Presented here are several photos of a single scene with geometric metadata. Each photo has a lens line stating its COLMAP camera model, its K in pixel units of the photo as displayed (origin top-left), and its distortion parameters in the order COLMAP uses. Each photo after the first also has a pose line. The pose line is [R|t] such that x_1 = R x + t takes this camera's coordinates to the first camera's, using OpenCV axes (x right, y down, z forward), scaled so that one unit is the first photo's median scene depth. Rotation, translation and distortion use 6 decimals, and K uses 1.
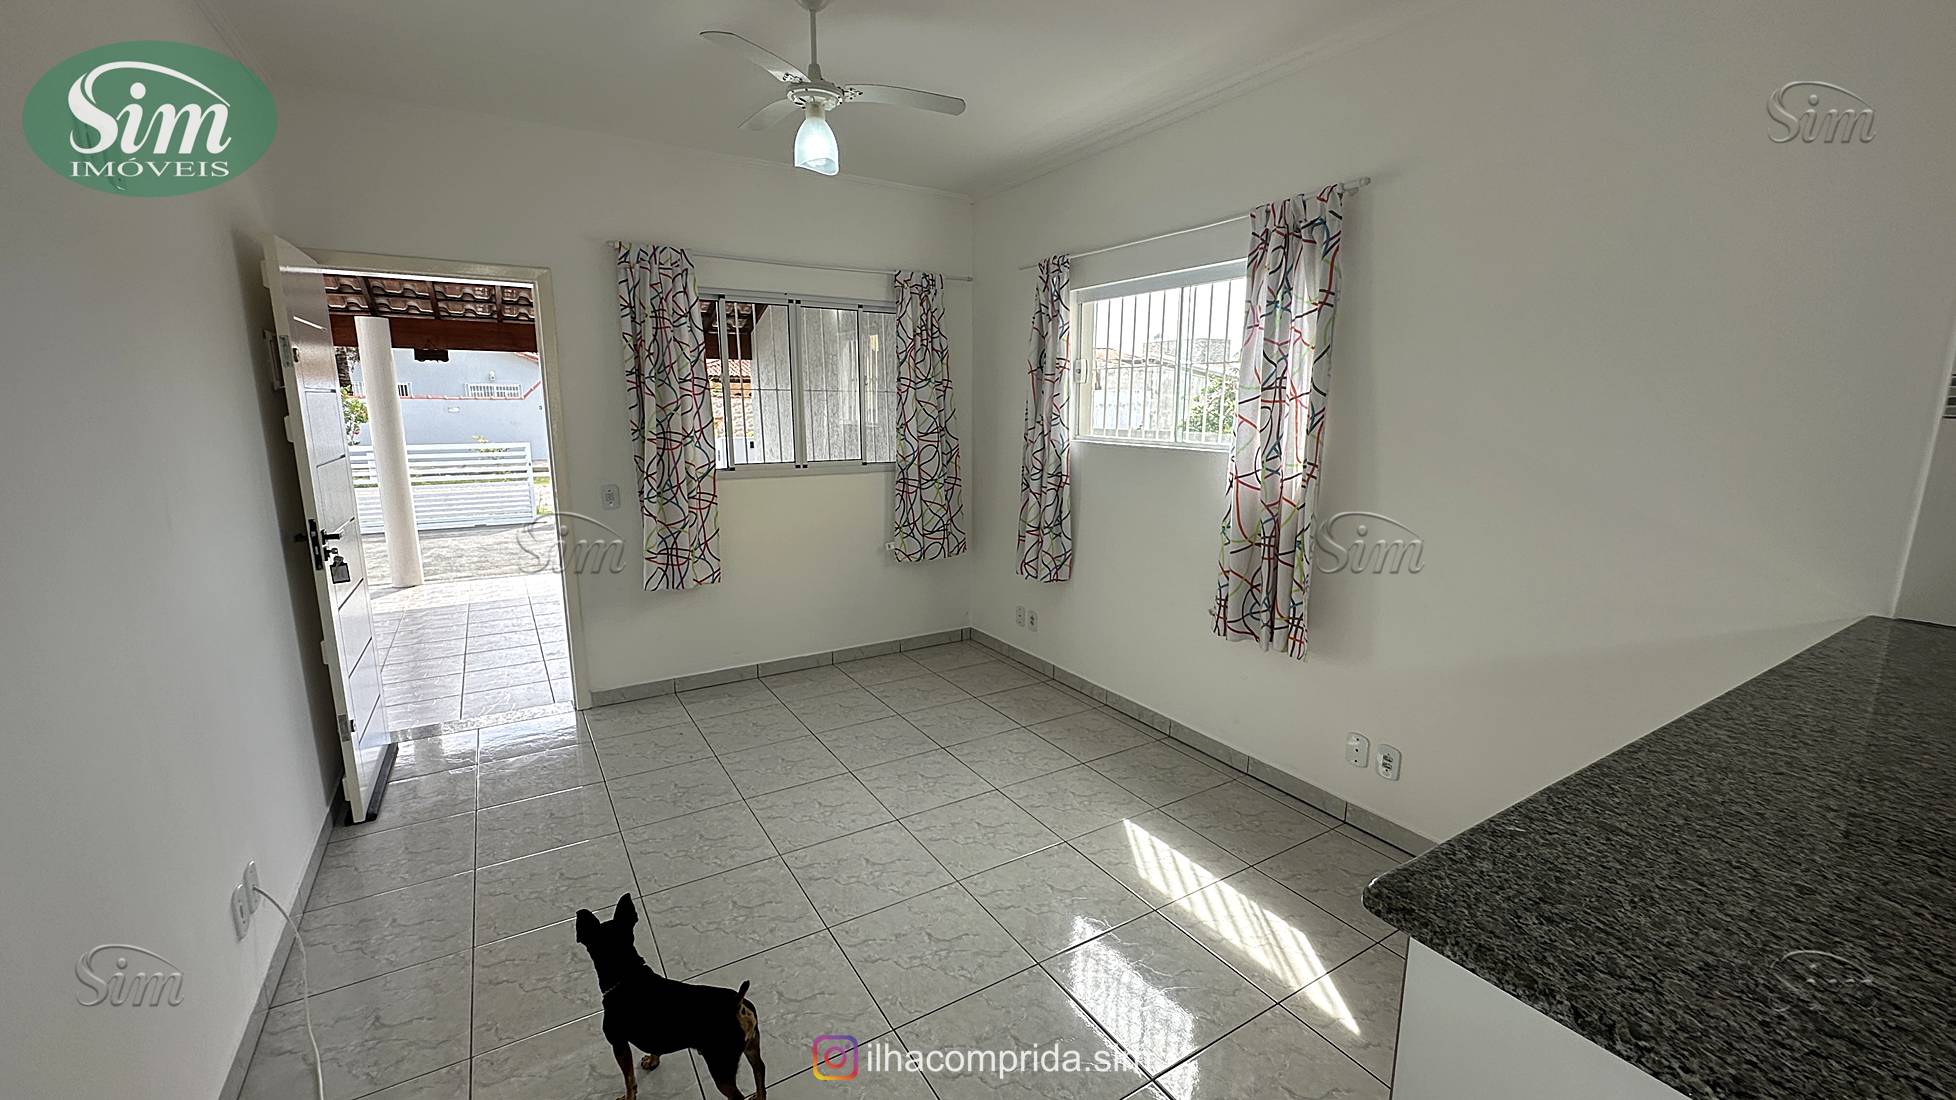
lens RADIAL K [[779.0, 0, 985.0], [0, 779.0, 542.9], [0, 0, 1]] dist [0.000294, 0.000493]
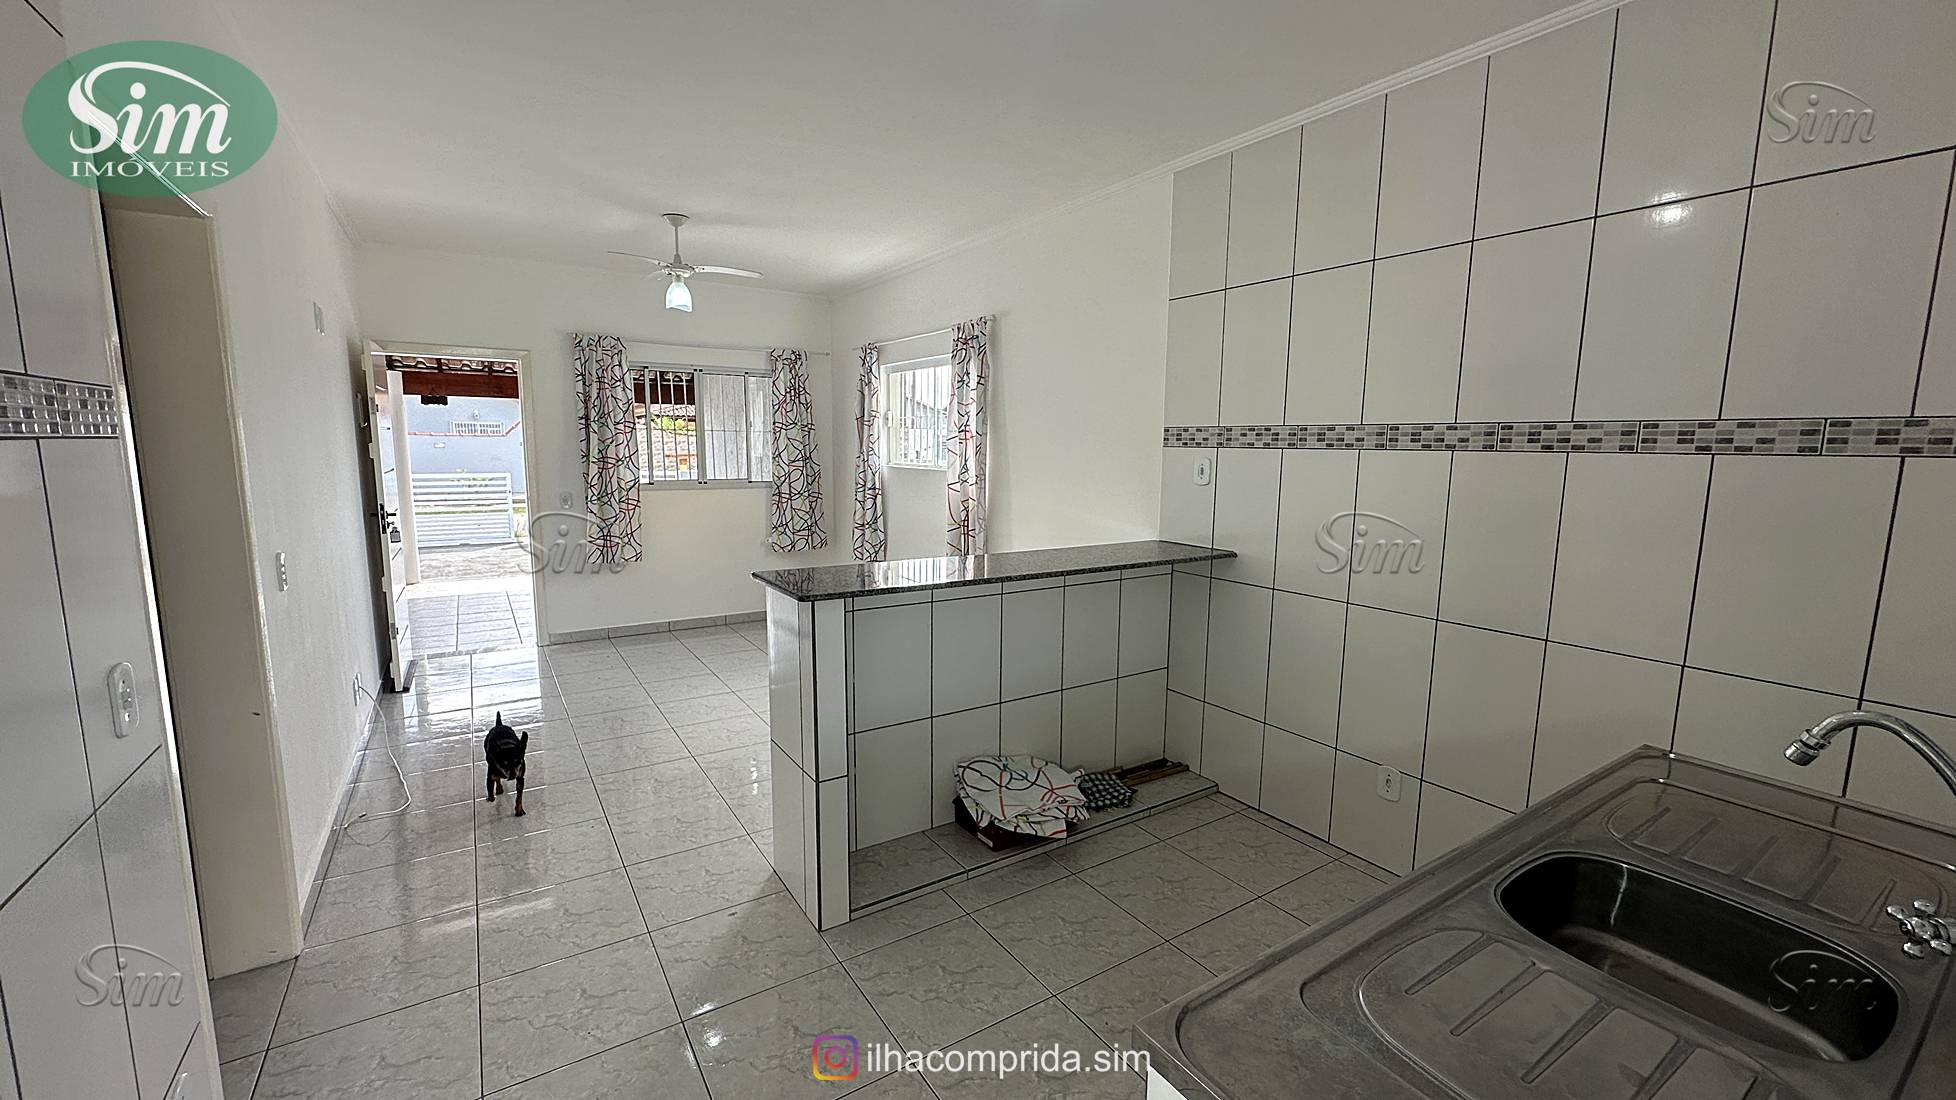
lens RADIAL K [[779.0, 0, 985.0], [0, 779.0, 542.9], [0, 0, 1]] dist [0.000294, 0.000493]
pose [[0.999757, 0.004276, 0.021620, 0.277325], [-0.003179, 0.998716, -0.050558, 0.091064], [-0.021808, 0.050477, 0.998487, -0.480821]]
